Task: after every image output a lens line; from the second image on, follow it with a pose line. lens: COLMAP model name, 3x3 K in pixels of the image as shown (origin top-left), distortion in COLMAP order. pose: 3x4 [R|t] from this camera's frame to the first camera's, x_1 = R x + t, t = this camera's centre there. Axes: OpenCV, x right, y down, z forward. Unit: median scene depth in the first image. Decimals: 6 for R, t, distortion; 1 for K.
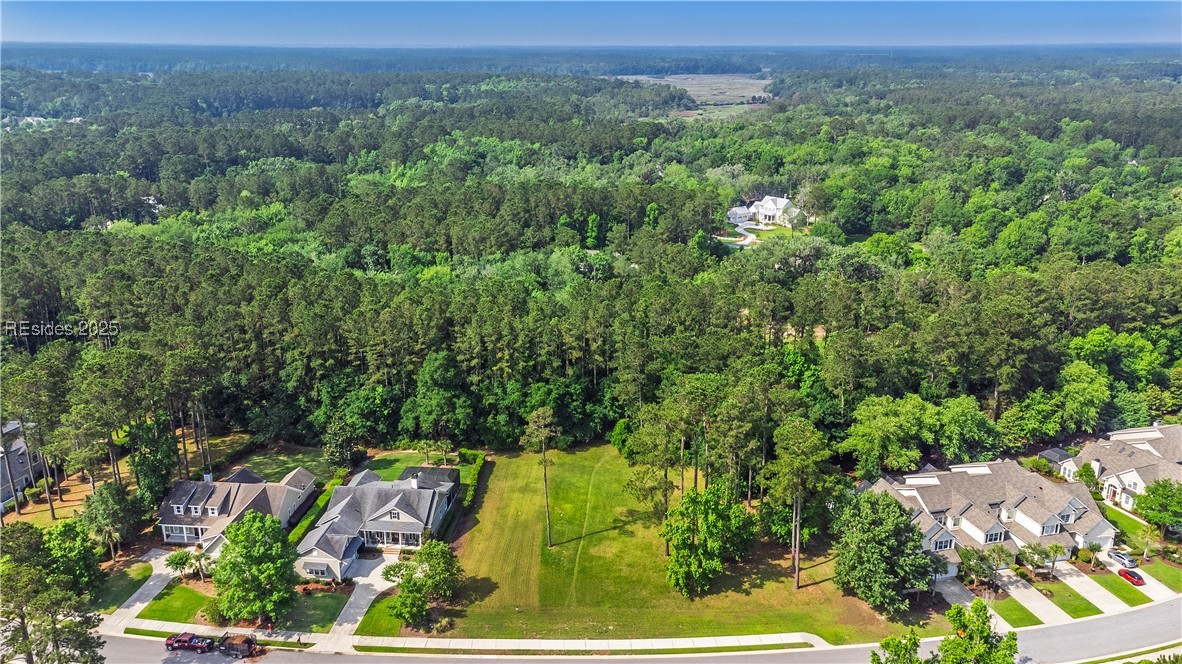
lens RADIAL K [[888.3, 0, 591.0], [0, 888.3, 332.0], [0, 0, 1]] dist [0.026139, 0.038913]
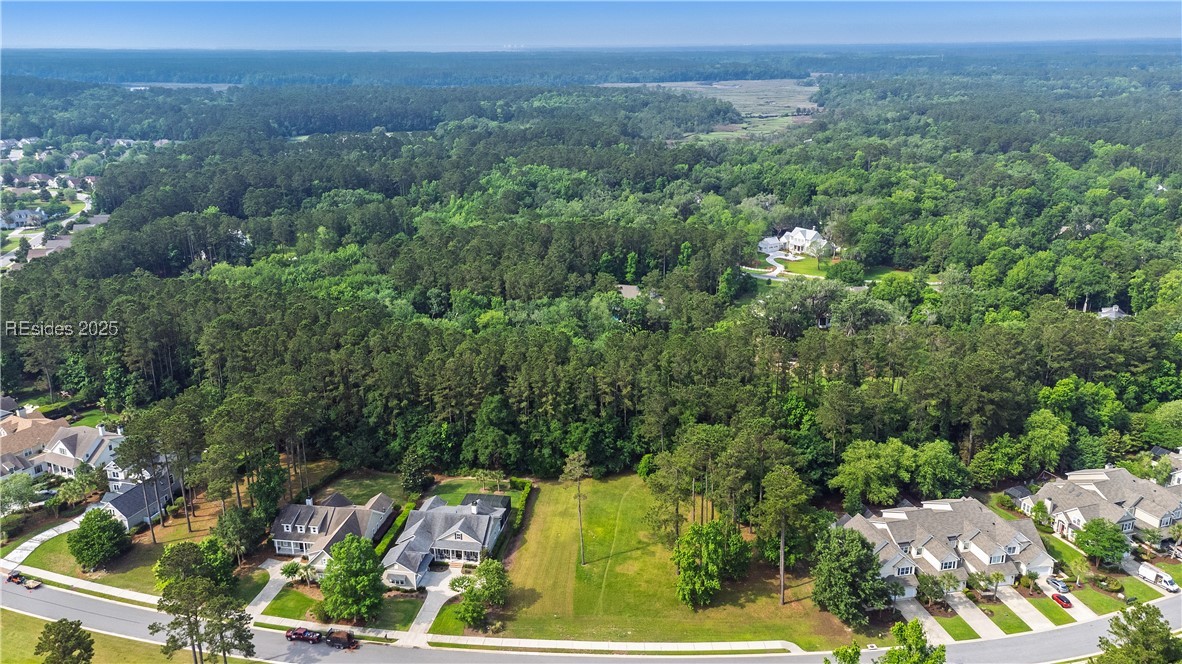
lens RADIAL K [[888.3, 0, 591.0], [0, 888.3, 332.0], [0, 0, 1]] dist [0.026139, 0.038913]
pose [[0.998294, 0.005567, -0.058121, 0.027480], [-0.005065, 0.999949, 0.008784, -0.073132], [0.058167, -0.008474, 0.998271, -0.180780]]
